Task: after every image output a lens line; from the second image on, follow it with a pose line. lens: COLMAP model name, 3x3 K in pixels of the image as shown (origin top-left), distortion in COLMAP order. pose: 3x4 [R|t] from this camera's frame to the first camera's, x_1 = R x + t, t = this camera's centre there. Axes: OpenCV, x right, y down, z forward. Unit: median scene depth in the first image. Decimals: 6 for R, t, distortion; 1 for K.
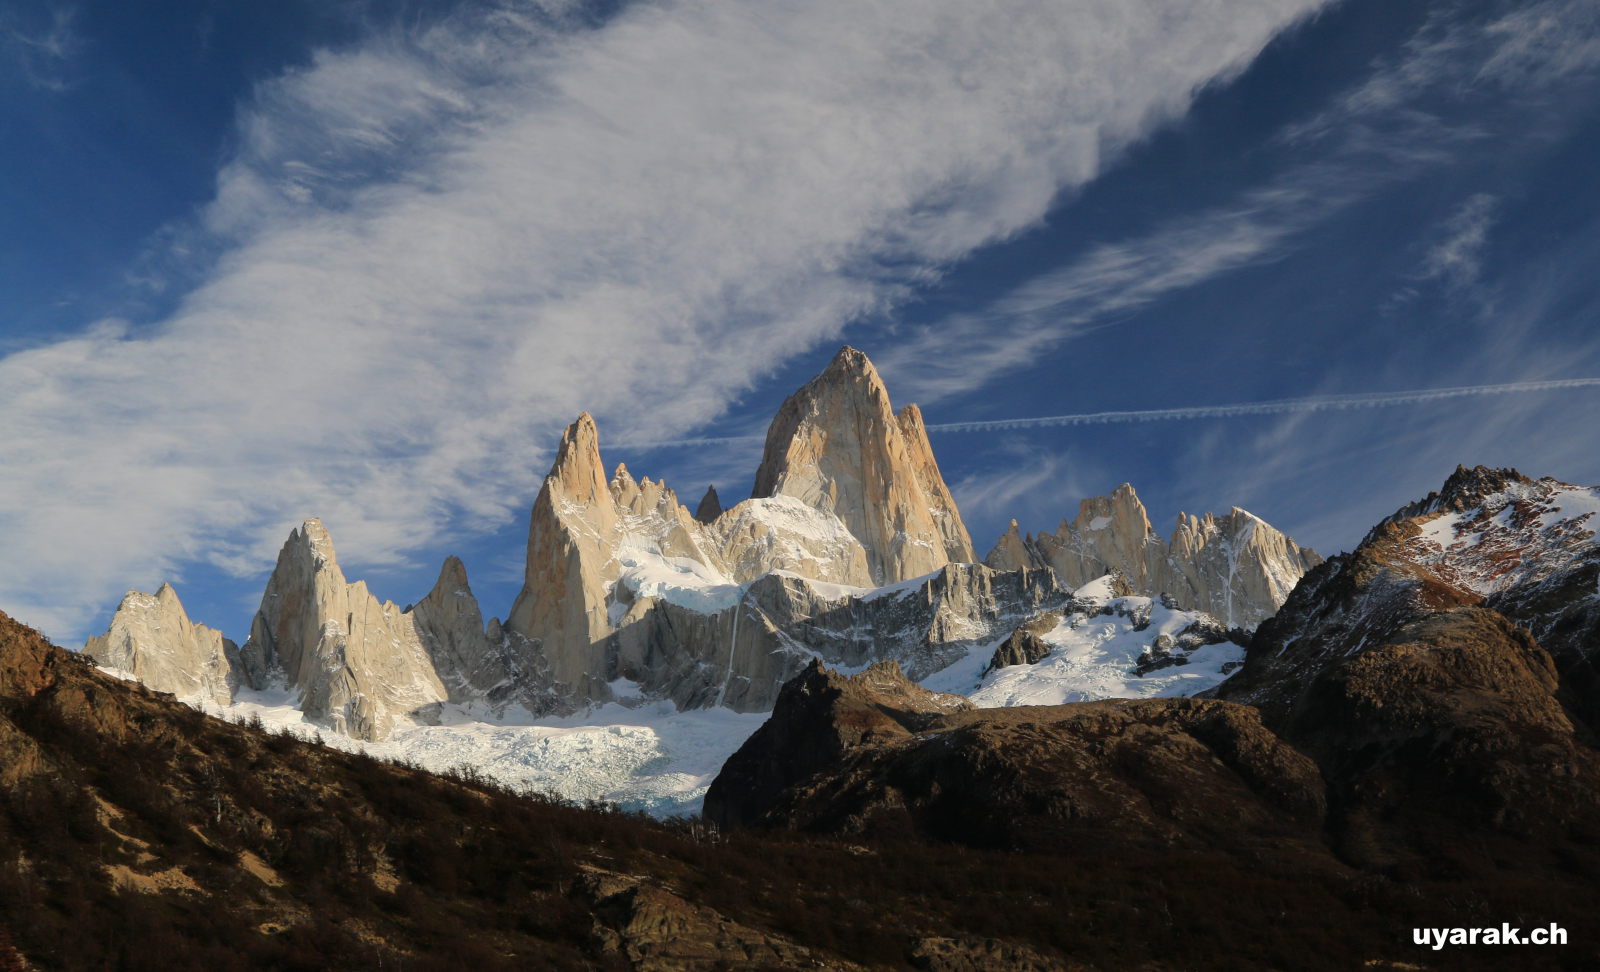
lens RADIAL K [[2006.7, 0, 908.8], [0, 2006.7, 463.1], [0, 0, 1]] dist [-0.108004, 0.000000]
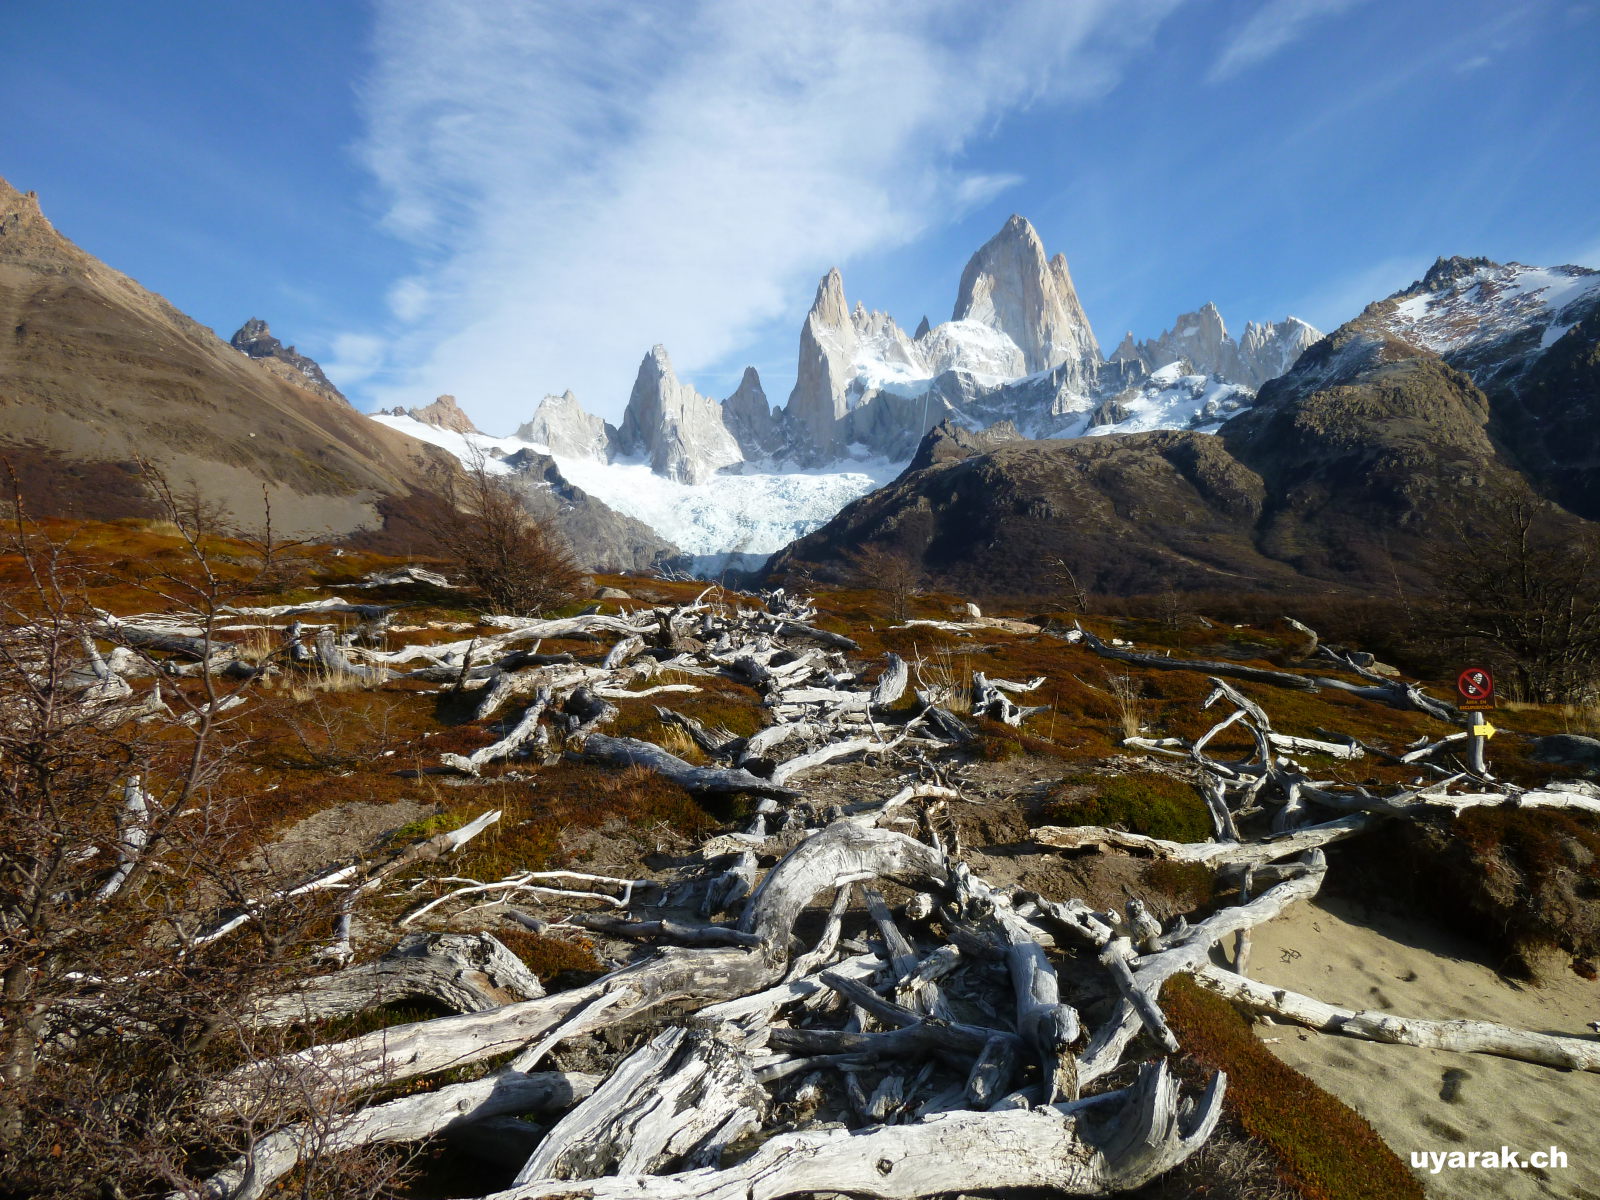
lens RADIAL K [[1225.0, 0, 824.5], [0, 1225.0, 596.5], [0, 0, 1]] dist [-0.027737, 0.006403]
pose [[0.973261, 0.014153, -0.229264, 0.053845], [0.036242, 0.976136, 0.214115, 0.023155], [0.226823, -0.216699, 0.949522, 0.090149]]
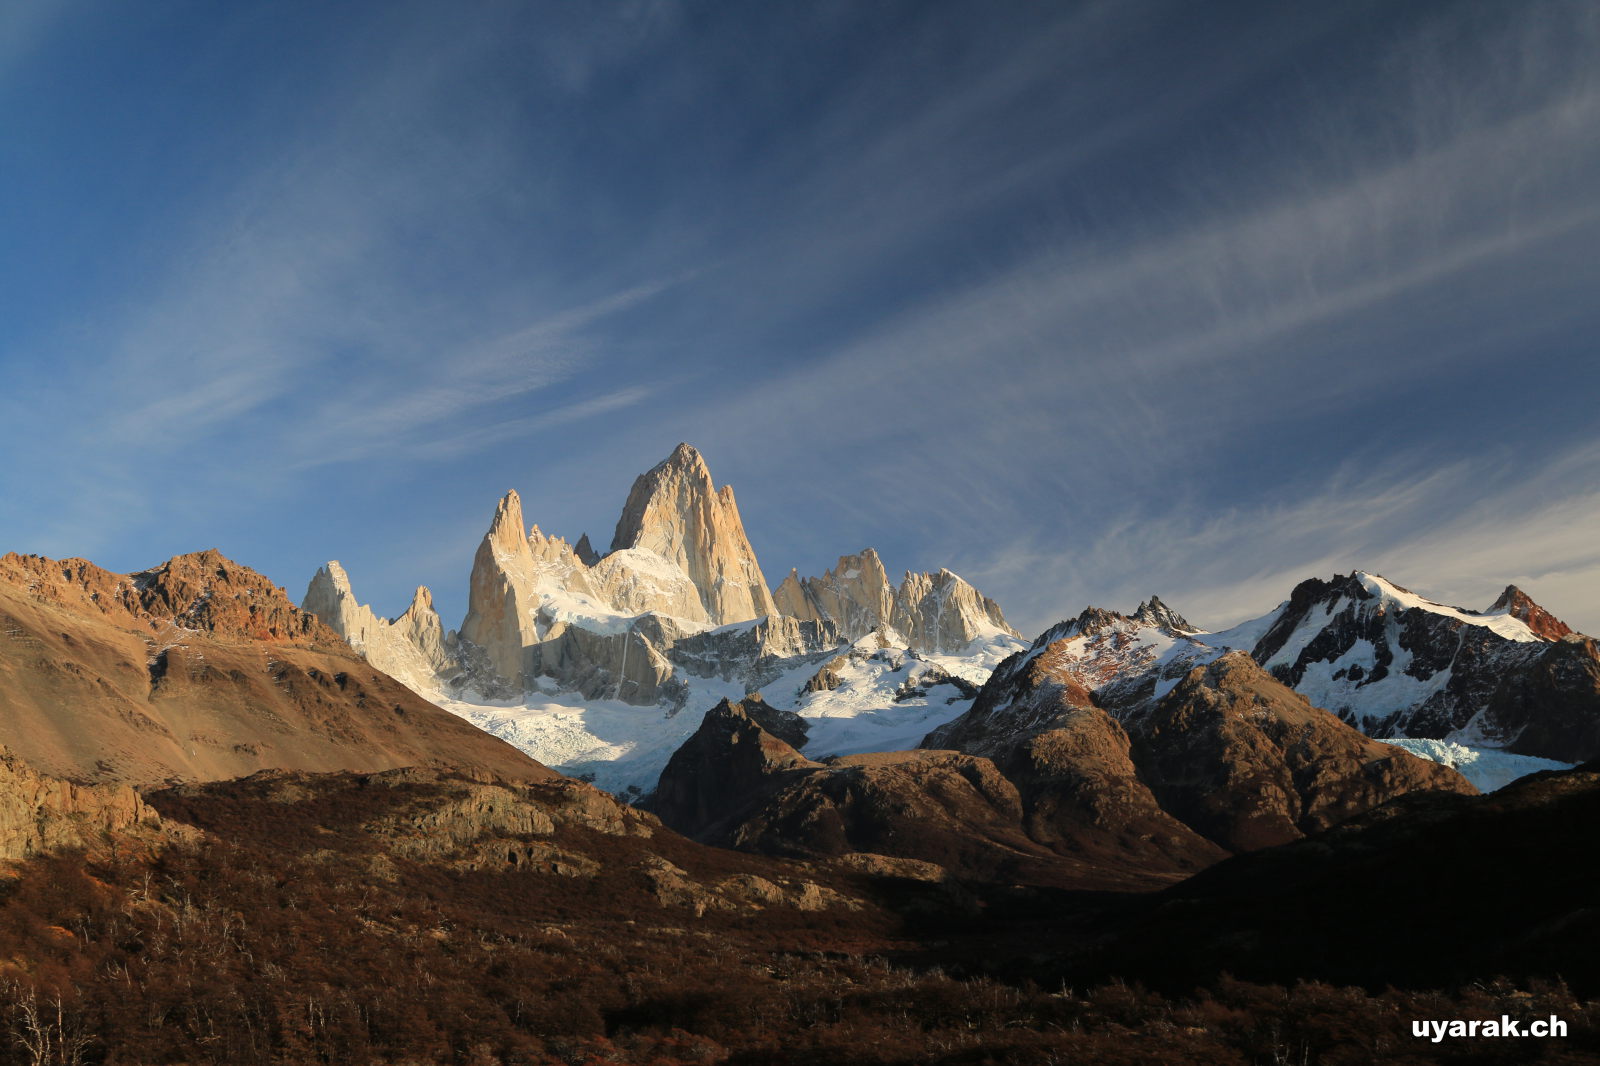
lens RADIAL K [[1889.2, 0, 846.1], [0, 1889.2, 458.3], [0, 0, 1]] dist [-0.099105, 0.000000]
pose [[0.989042, 0.043063, 0.141211, -0.138092], [-0.048939, 0.998063, 0.038404, -0.135233], [-0.139284, -0.044894, 0.989234, -0.479745]]
